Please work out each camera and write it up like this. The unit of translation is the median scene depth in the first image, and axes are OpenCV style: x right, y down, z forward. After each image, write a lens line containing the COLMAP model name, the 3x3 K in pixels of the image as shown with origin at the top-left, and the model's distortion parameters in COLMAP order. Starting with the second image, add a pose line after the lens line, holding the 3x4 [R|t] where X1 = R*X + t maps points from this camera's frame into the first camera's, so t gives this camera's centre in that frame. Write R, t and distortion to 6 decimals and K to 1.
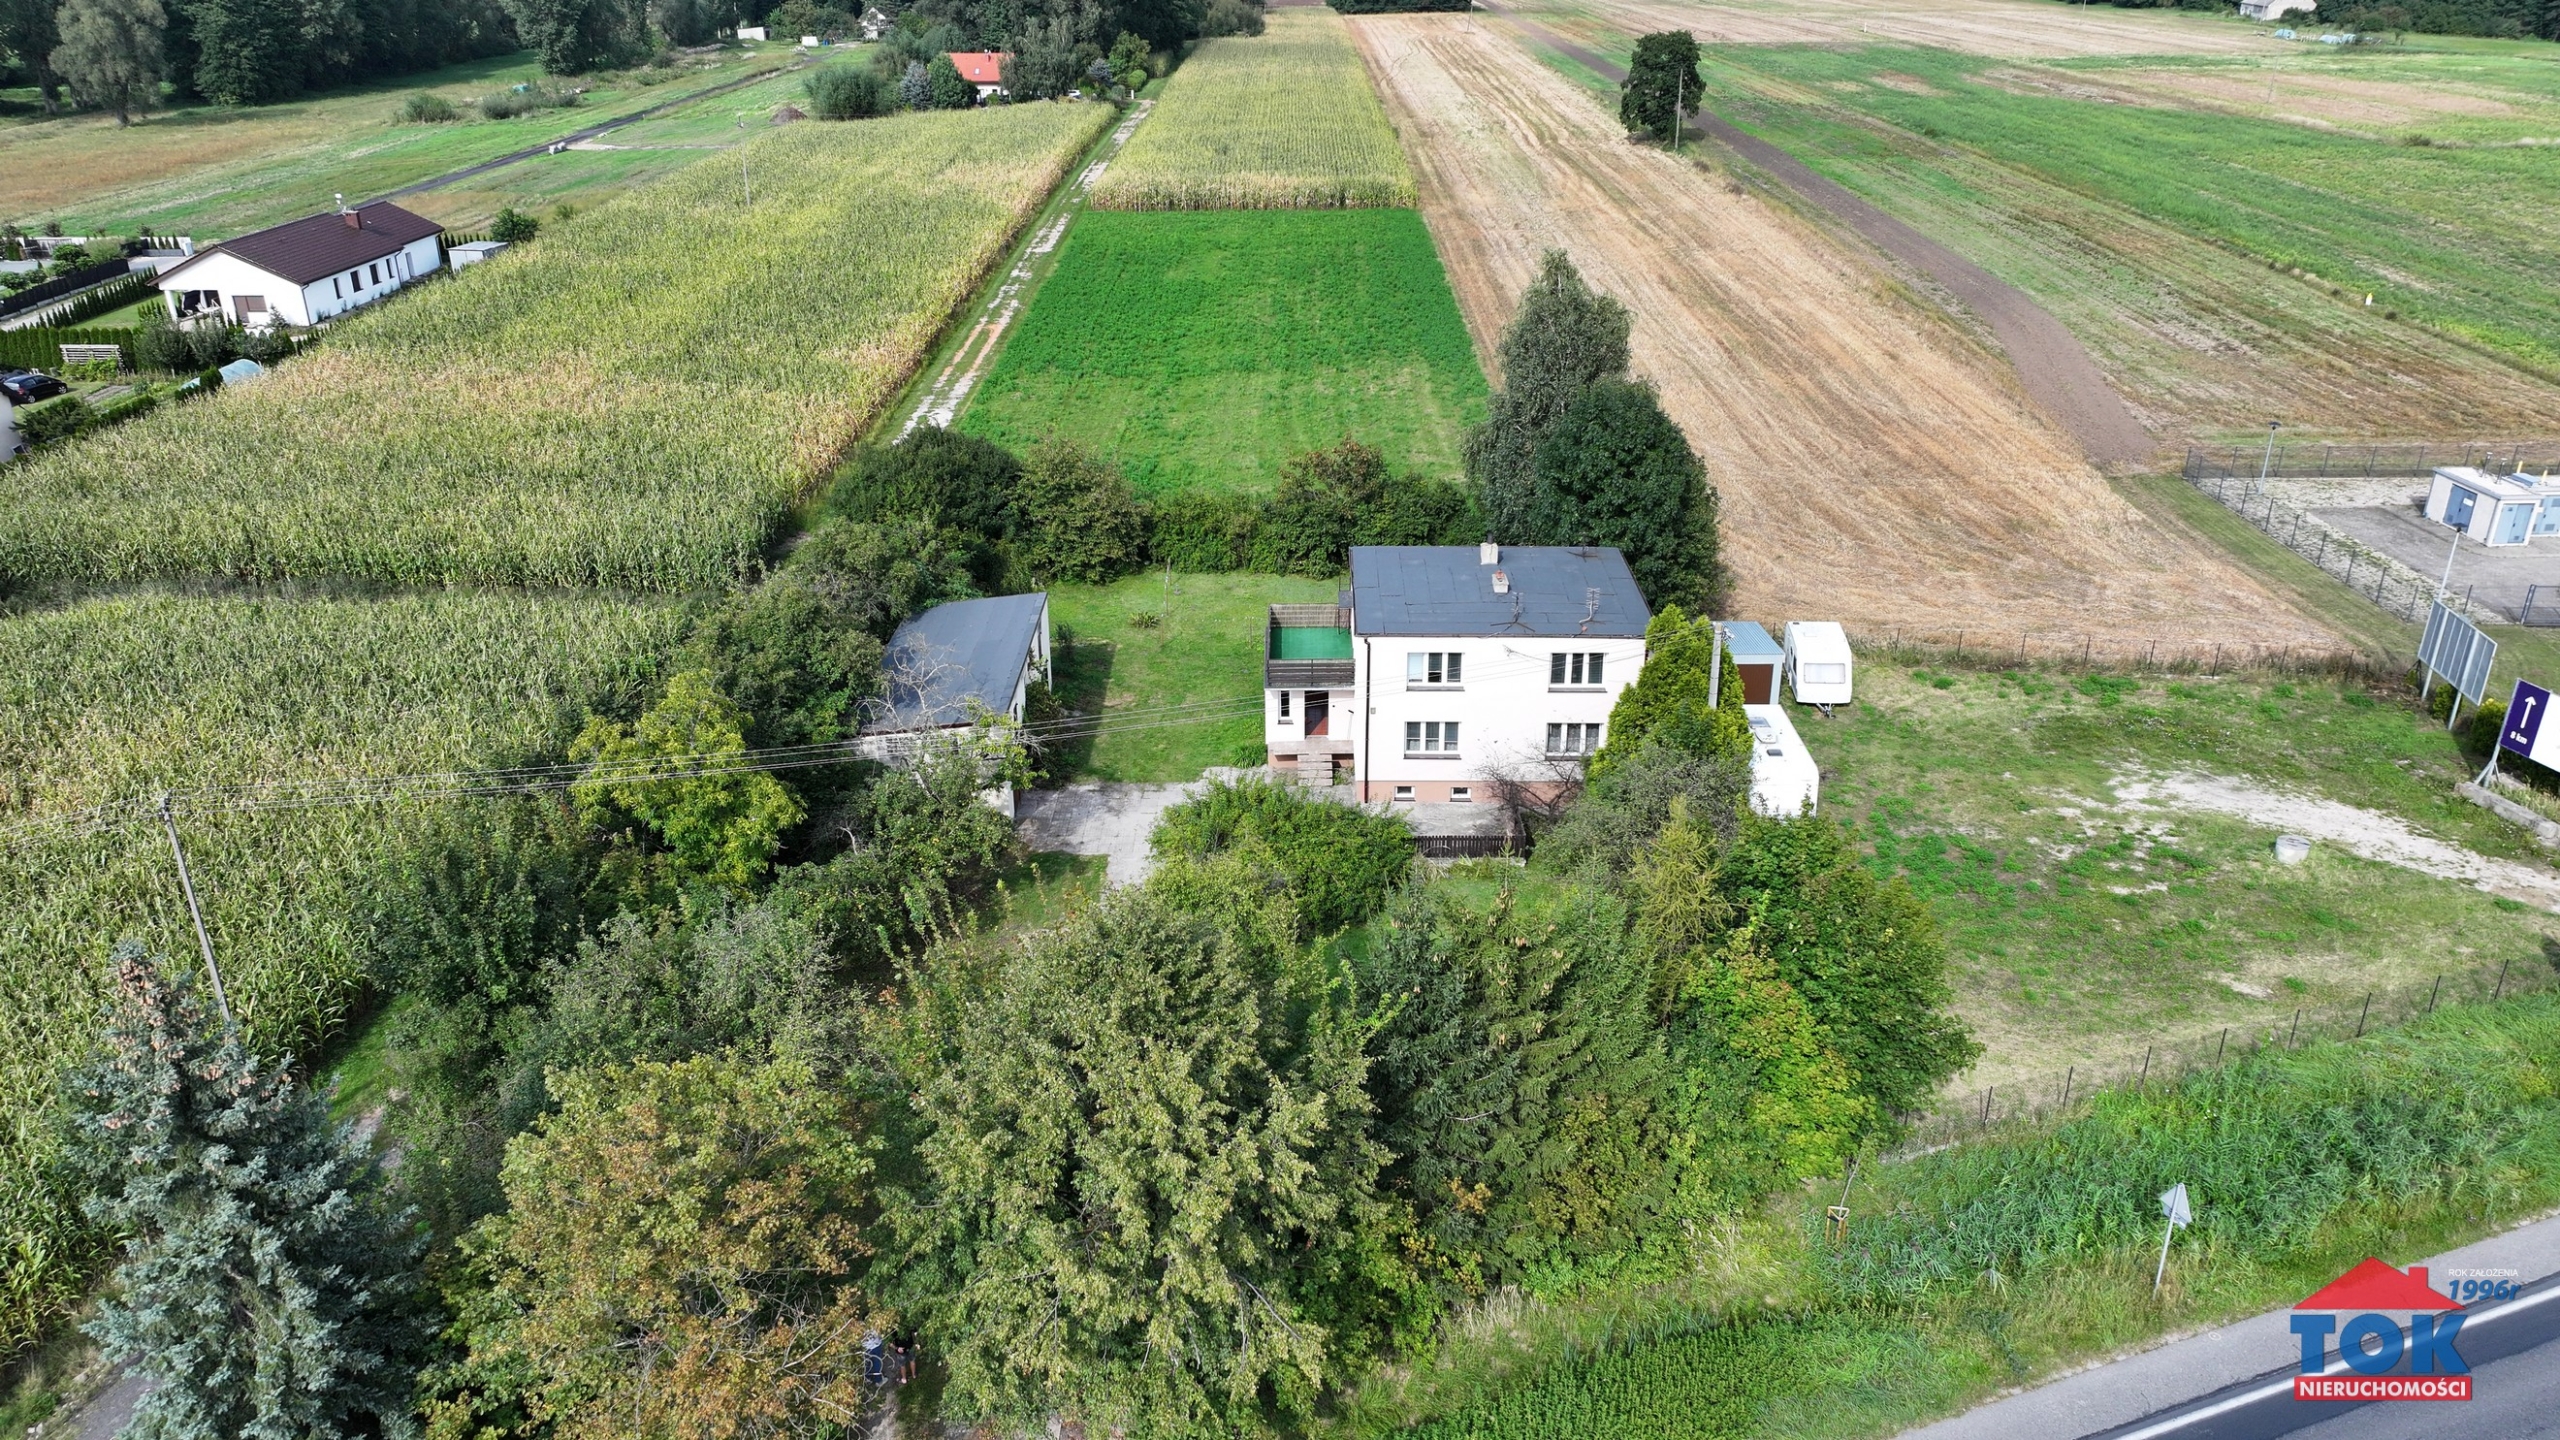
lens RADIAL K [[1796.1, 0, 1283.4], [0, 1796.1, 716.9], [0, 0, 1]] dist [0.003314, 0.015057]
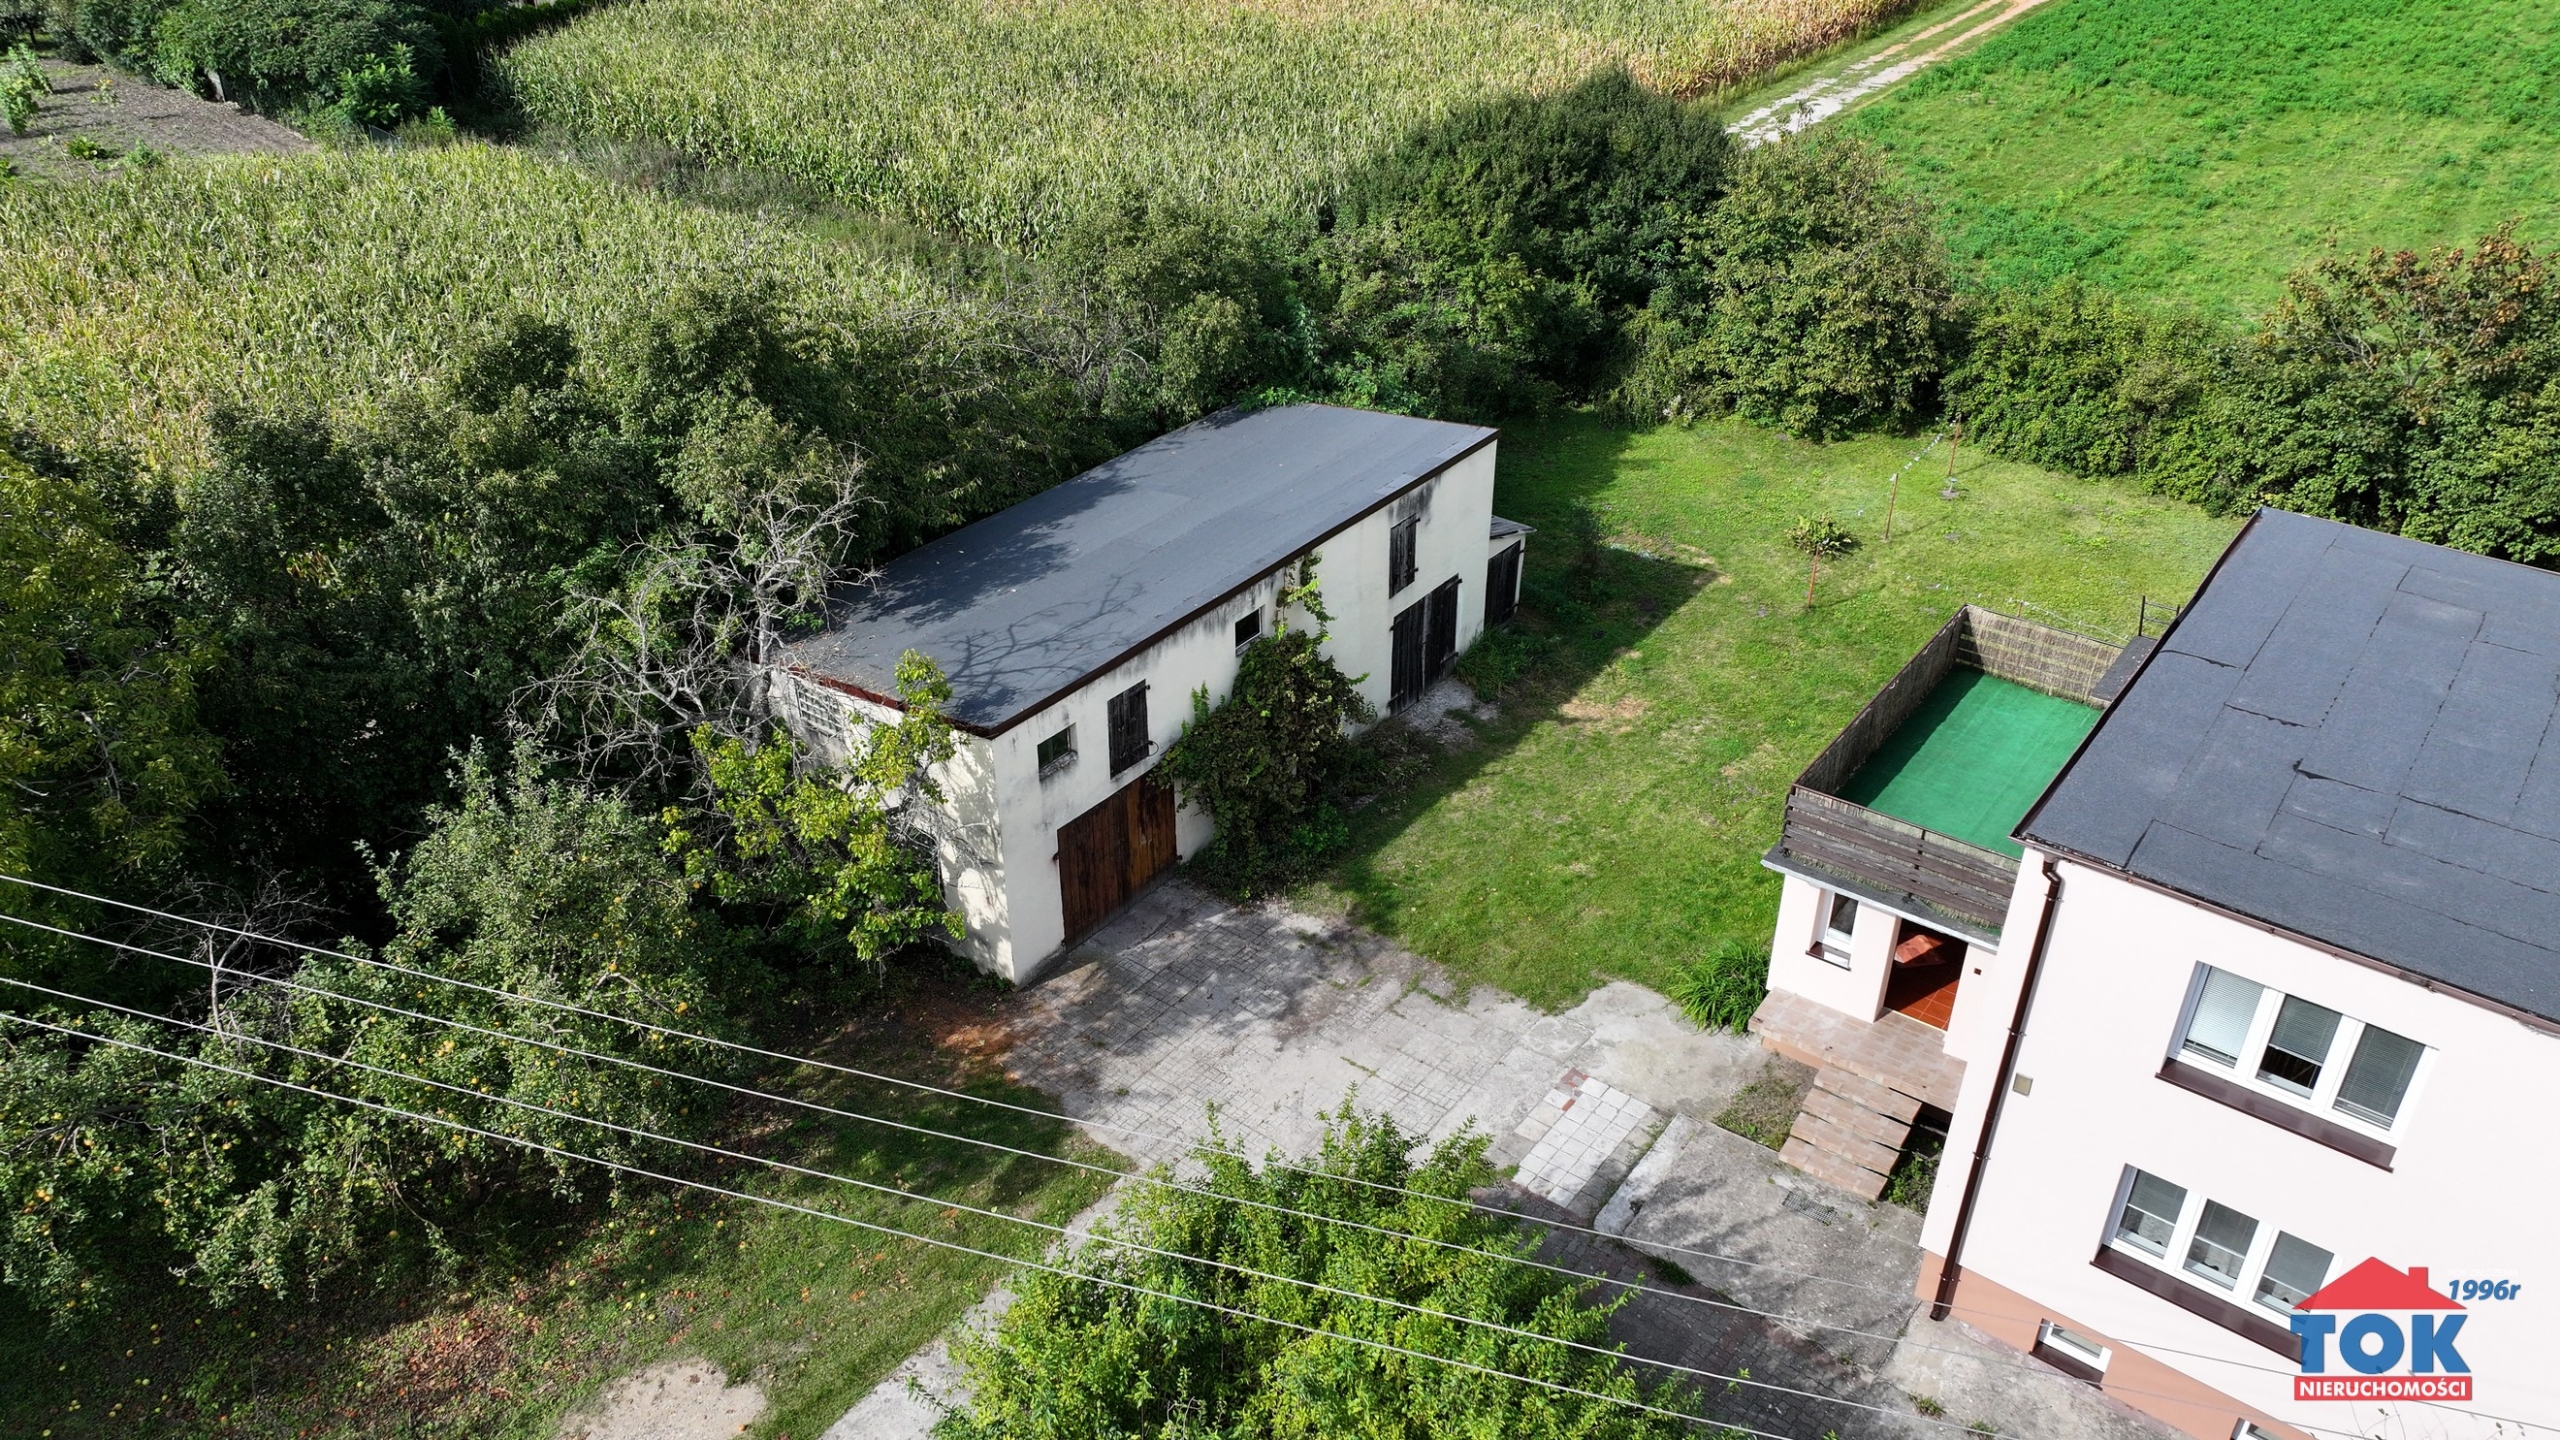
lens RADIAL K [[1796.1, 0, 1292.0], [0, 1796.1, 724.9], [0, 0, 1]] dist [0.003314, 0.015057]
pose [[0.798686, 0.317067, -0.511438, 0.083348], [-0.244922, 0.947623, 0.204998, -0.086900], [0.549649, -0.038466, 0.834510, 0.666833]]
